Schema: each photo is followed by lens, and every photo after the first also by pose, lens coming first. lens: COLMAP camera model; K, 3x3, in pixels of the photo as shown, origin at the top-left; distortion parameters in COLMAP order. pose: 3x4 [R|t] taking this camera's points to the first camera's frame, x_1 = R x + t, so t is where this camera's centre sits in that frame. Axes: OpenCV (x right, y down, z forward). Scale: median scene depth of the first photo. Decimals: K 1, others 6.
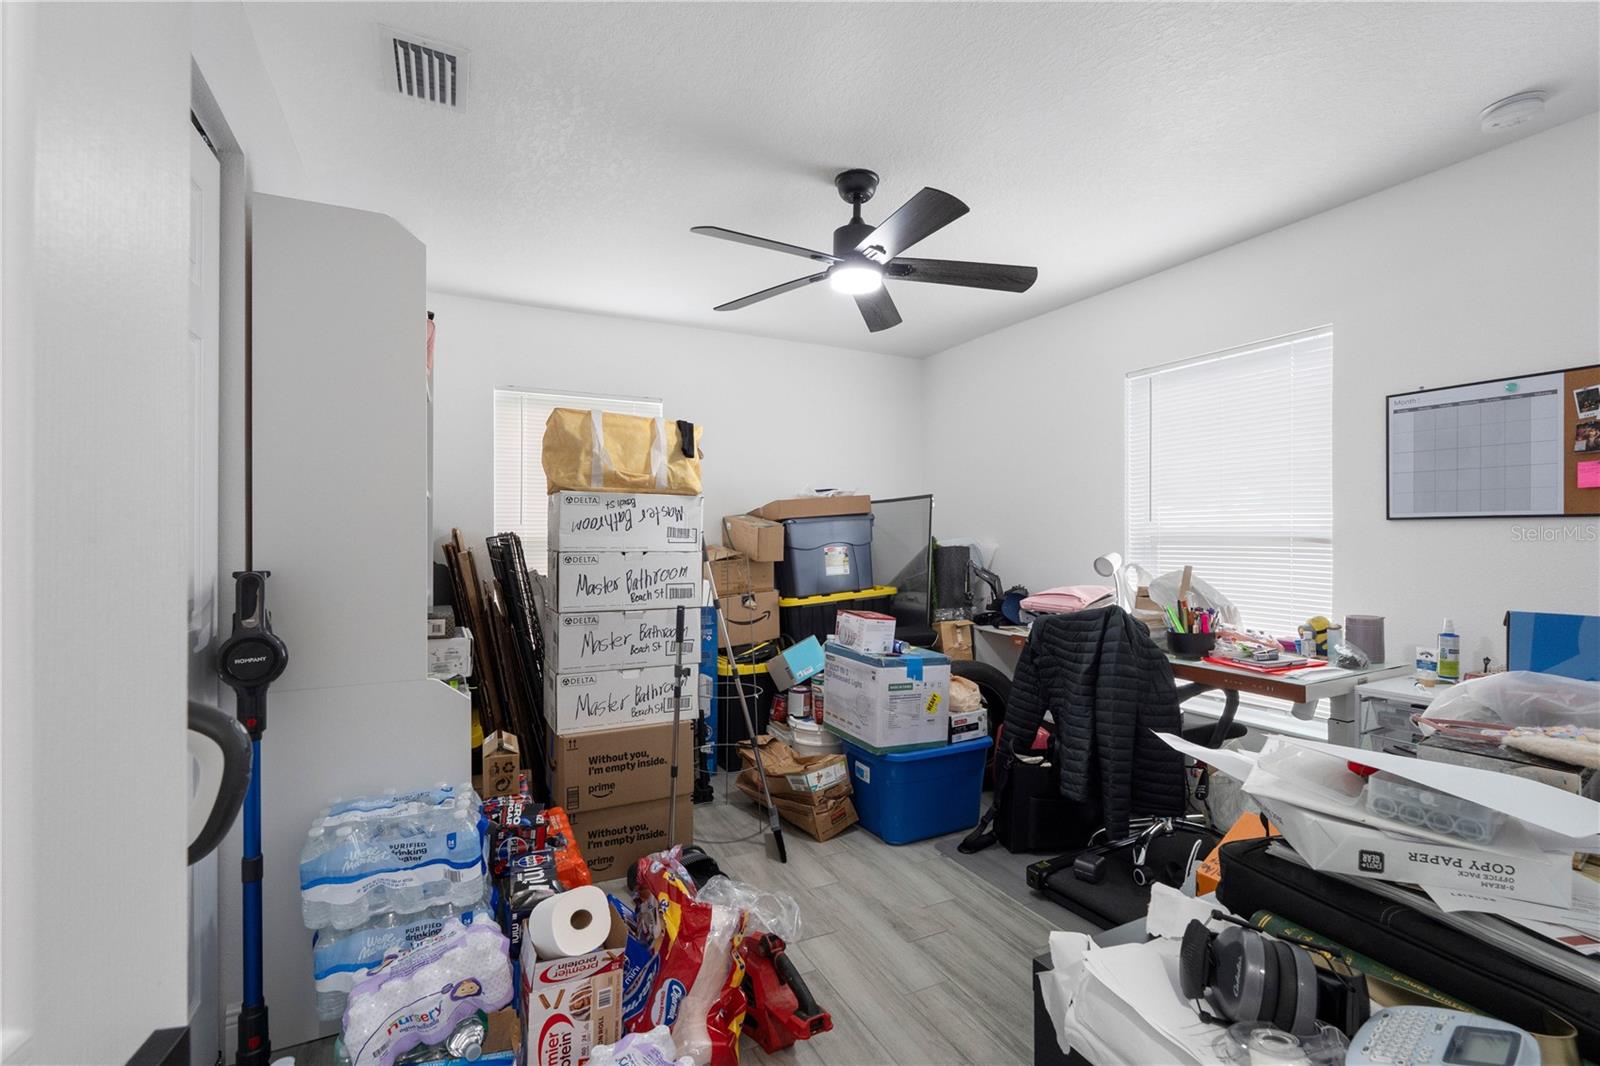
lens RADIAL K [[717.0, 0, 806.0], [0, 717.0, 522.4], [0, 0, 1]] dist [0.001718, 0.000517]
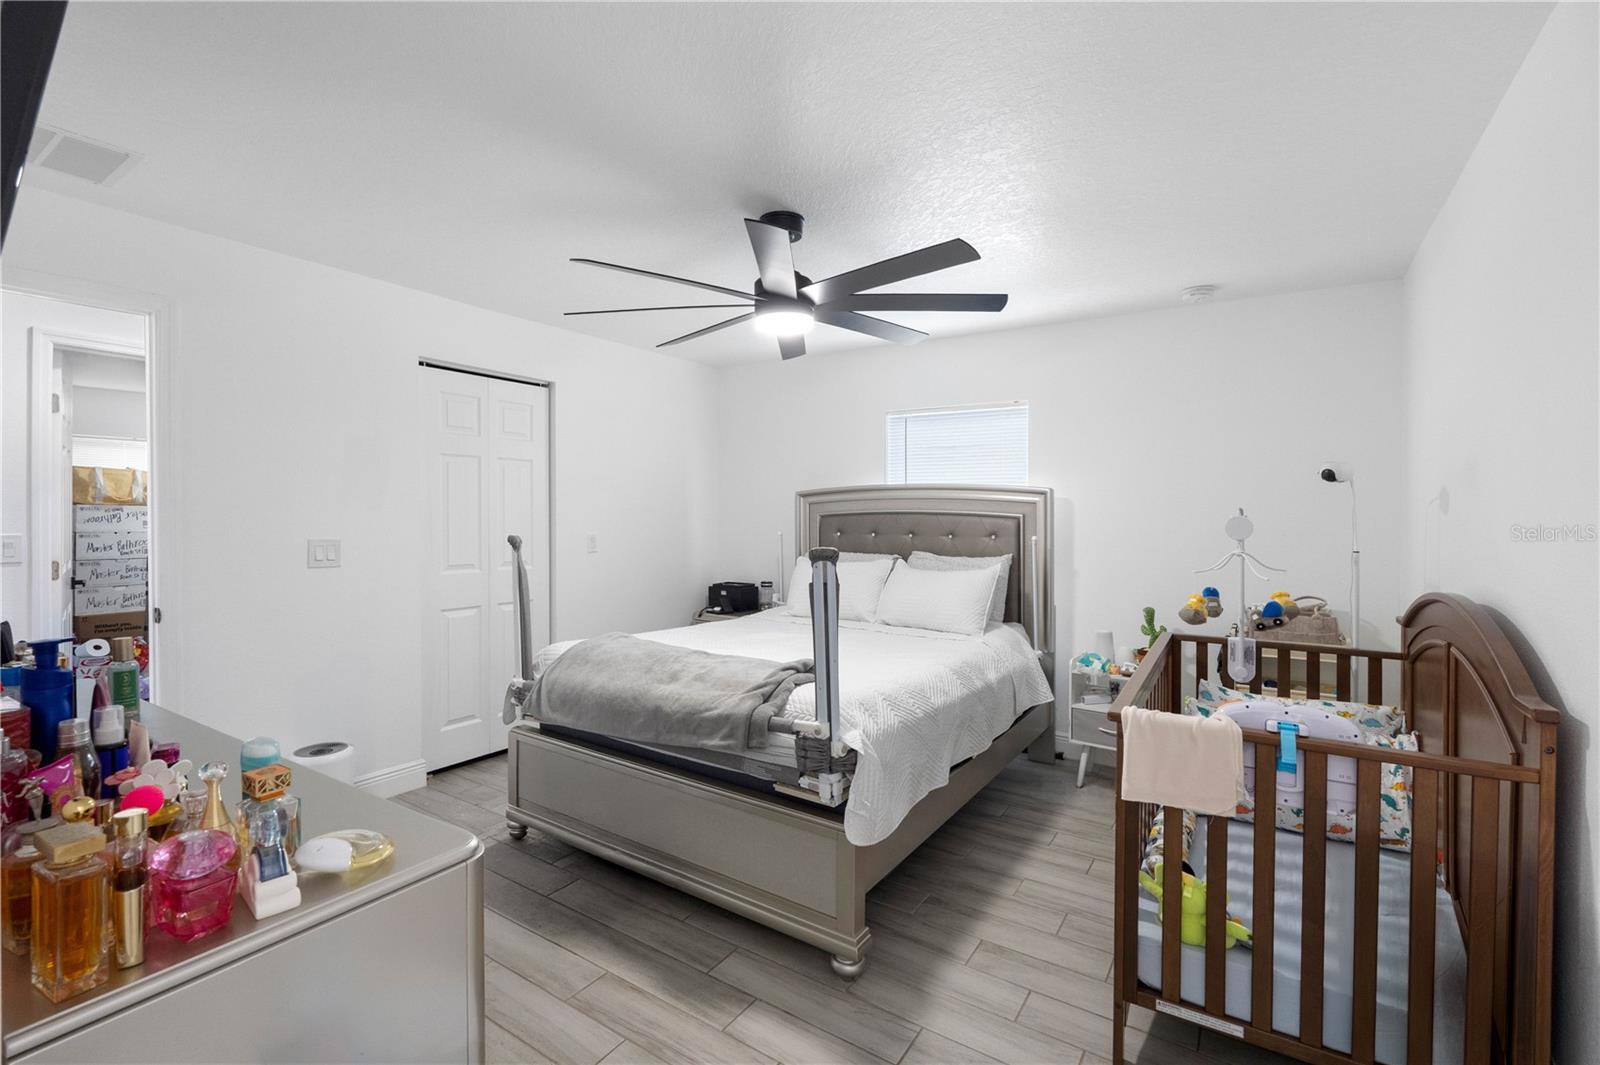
lens RADIAL K [[717.0, 0, 806.0], [0, 717.0, 521.9], [0, 0, 1]] dist [0.001718, 0.000517]
pose [[0.870588, 0.001607, 0.492011, 0.503806], [-0.011450, 0.999790, 0.016995, -0.052342], [-0.491880, -0.020429, 0.870423, -1.955437]]
